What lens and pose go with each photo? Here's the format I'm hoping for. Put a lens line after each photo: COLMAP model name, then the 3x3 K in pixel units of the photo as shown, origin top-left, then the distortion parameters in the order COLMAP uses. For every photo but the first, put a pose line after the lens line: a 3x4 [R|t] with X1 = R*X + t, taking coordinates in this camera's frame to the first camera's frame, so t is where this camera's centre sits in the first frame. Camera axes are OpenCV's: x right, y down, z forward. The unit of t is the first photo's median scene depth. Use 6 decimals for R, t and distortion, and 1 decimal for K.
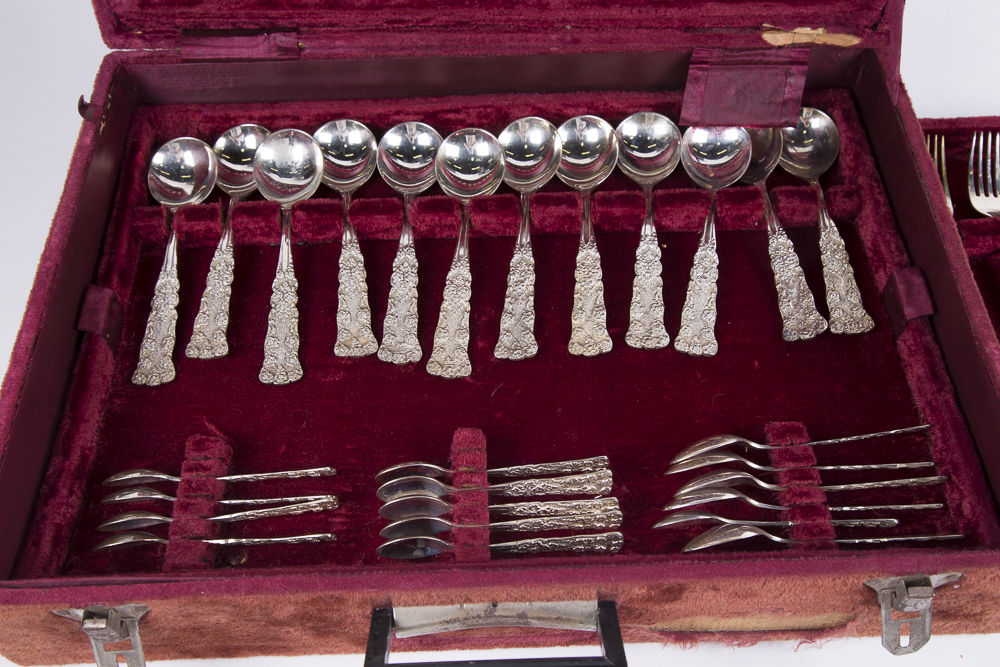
lens RADIAL K [[1016.3, 0, 500.2], [0, 1016.3, 335.9], [0, 0, 1]] dist [0.012241, 0.000000]
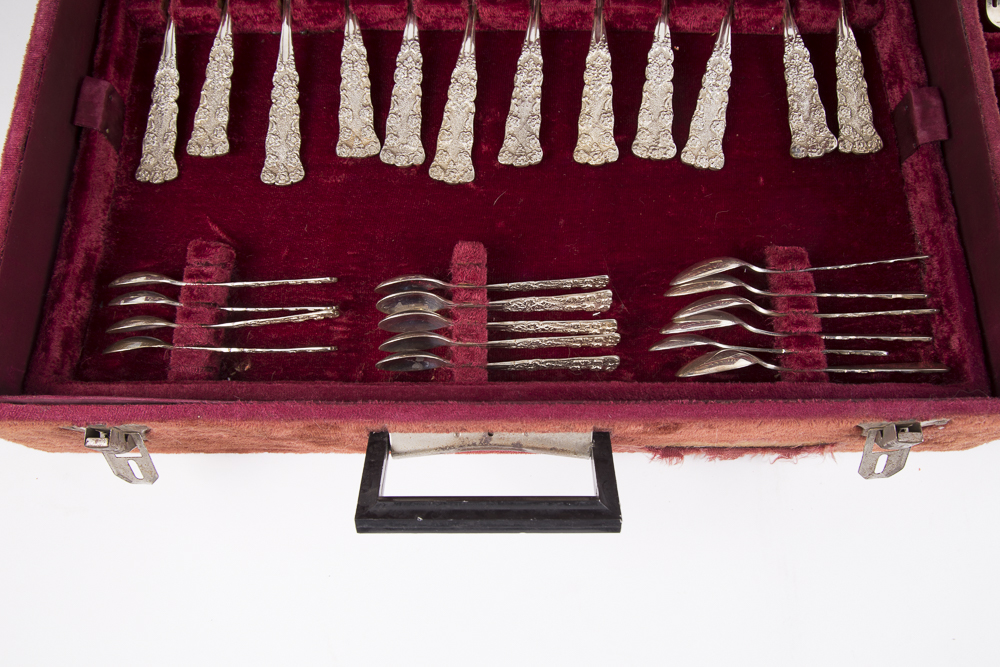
lens RADIAL K [[808.7, 0, 504.1], [0, 808.7, 331.4], [0, 0, 1]] dist [-0.082067, 0.065863]
pose [[0.999457, 0.032037, 0.007662, -0.000855], [-0.032878, 0.955802, 0.292168, -0.050796], [0.002037, -0.292261, 0.956336, 0.205041]]
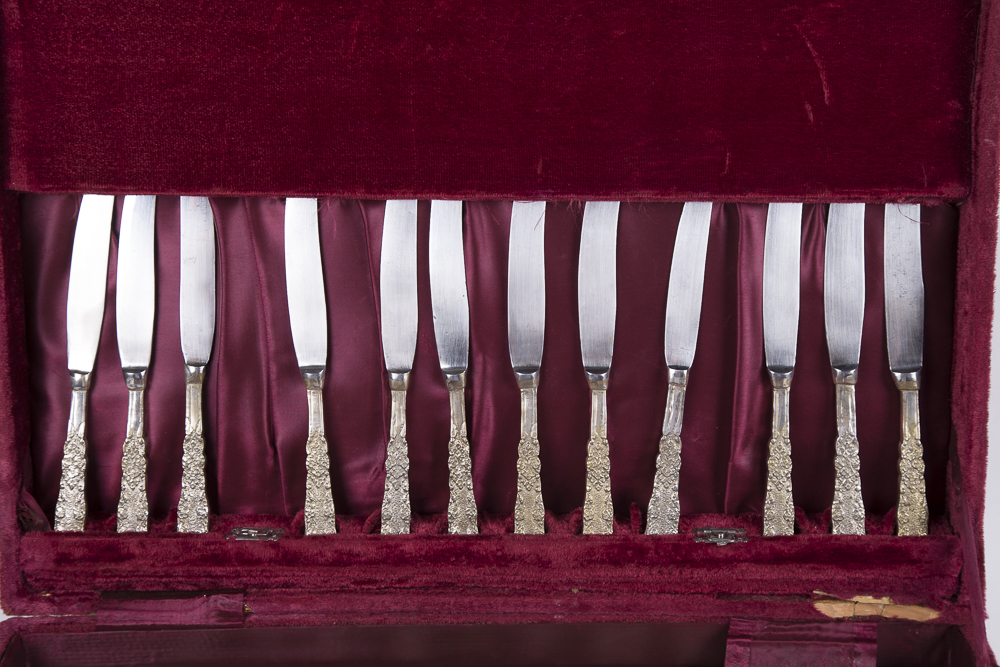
lens RADIAL K [[1701.5, 0, 505.0], [0, 1701.5, 334.1], [0, 0, 1]] dist [0.180703, 0.000000]
pose [[0.999850, 0.009721, -0.014333, 0.030788], [-0.015447, 0.874836, -0.484172, 0.201602], [0.007832, 0.484321, 0.874855, -0.335925]]
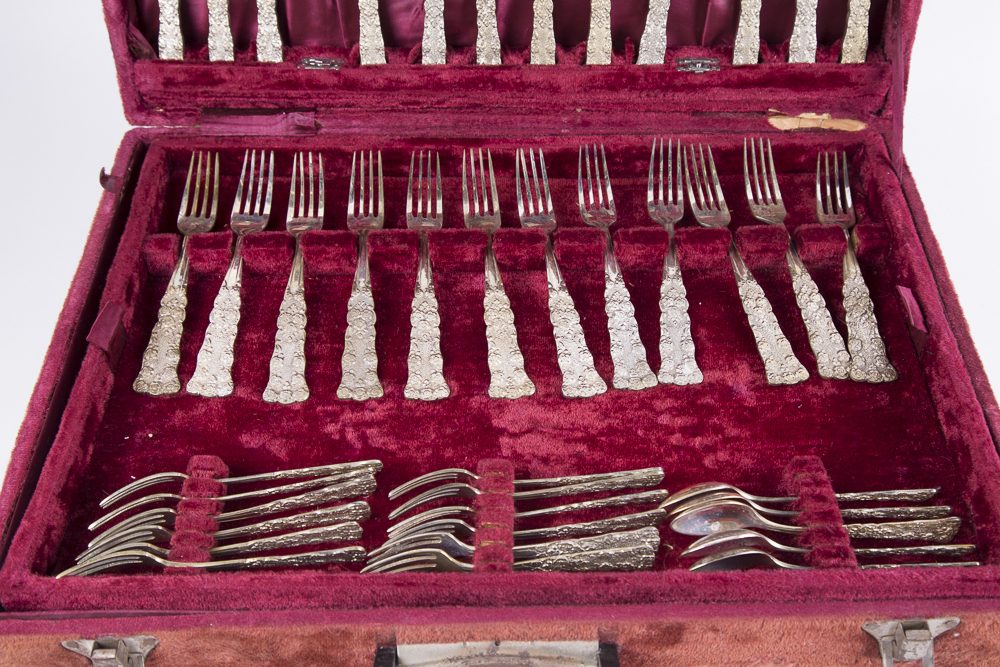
lens RADIAL K [[1160.3, 0, 503.4], [0, 1160.3, 340.4], [0, 0, 1]] dist [0.048950, 0.000000]
pose [[0.999858, 0.013193, -0.010445, 0.006767], [-0.014443, 0.991368, -0.130313, 0.088911], [0.008636, 0.130446, 0.991418, -0.146948]]
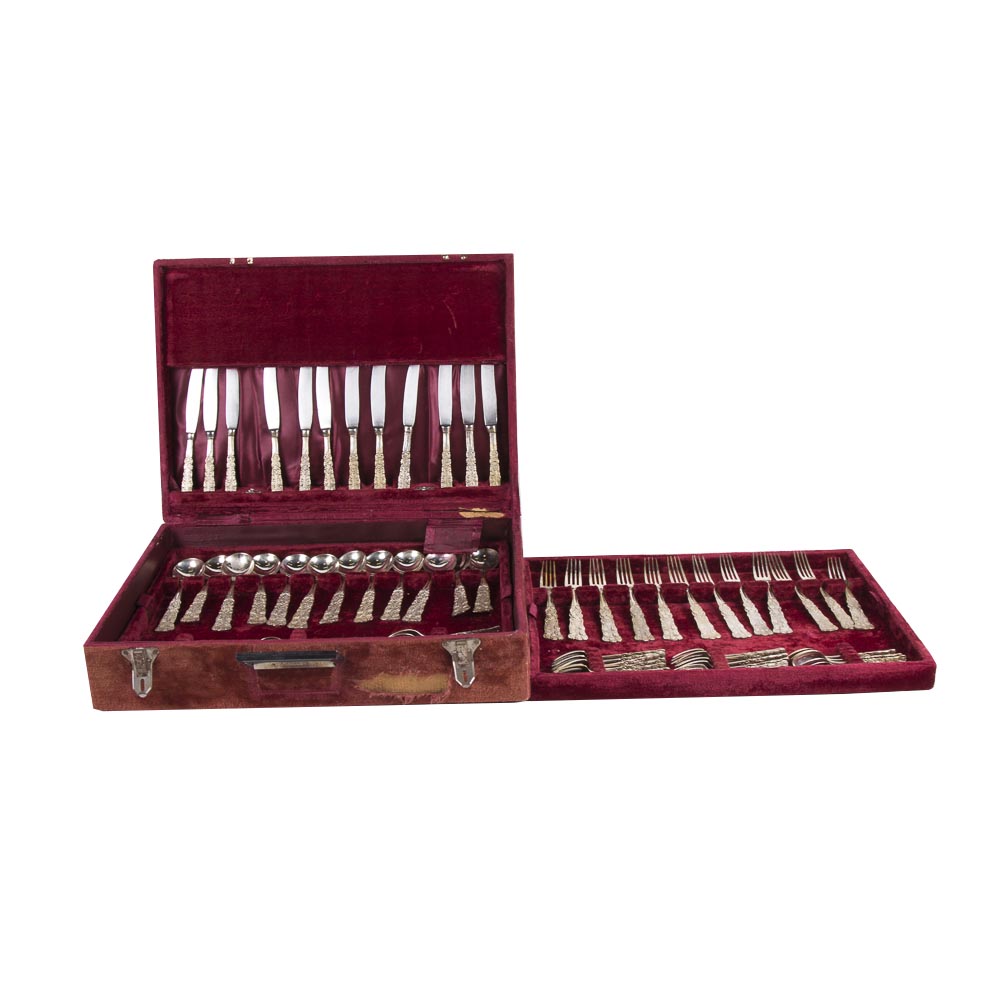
lens RADIAL K [[1168.3, 0, 496.1], [0, 1168.3, 495.5], [0, 0, 1]] dist [-0.109381, 0.000000]
pose [[0.999758, -0.008576, -0.020276, 0.424939], [-0.004221, 0.829254, -0.558855, 1.181082], [0.021606, 0.558805, 0.829017, -1.207445]]
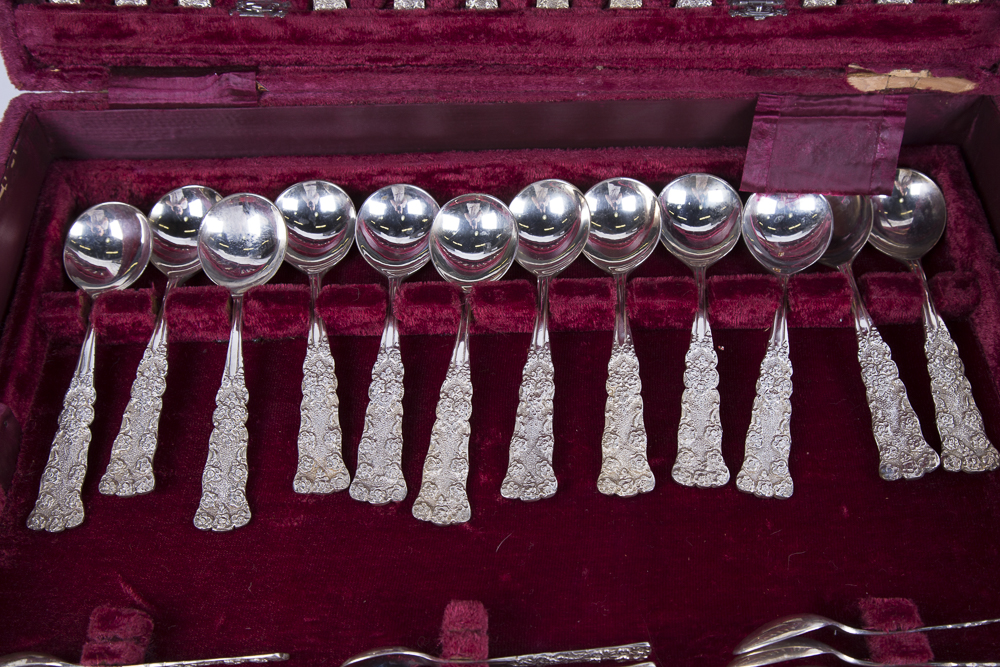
lens RADIAL K [[1155.6, 0, 499.4], [0, 1155.6, 339.7], [0, 0, 1]] dist [0.044866, 0.000000]
pose [[0.999863, 0.008503, -0.014180, 0.004403], [-0.009066, 0.999153, -0.040146, -0.061871], [0.013827, 0.040269, 0.999093, 0.122001]]
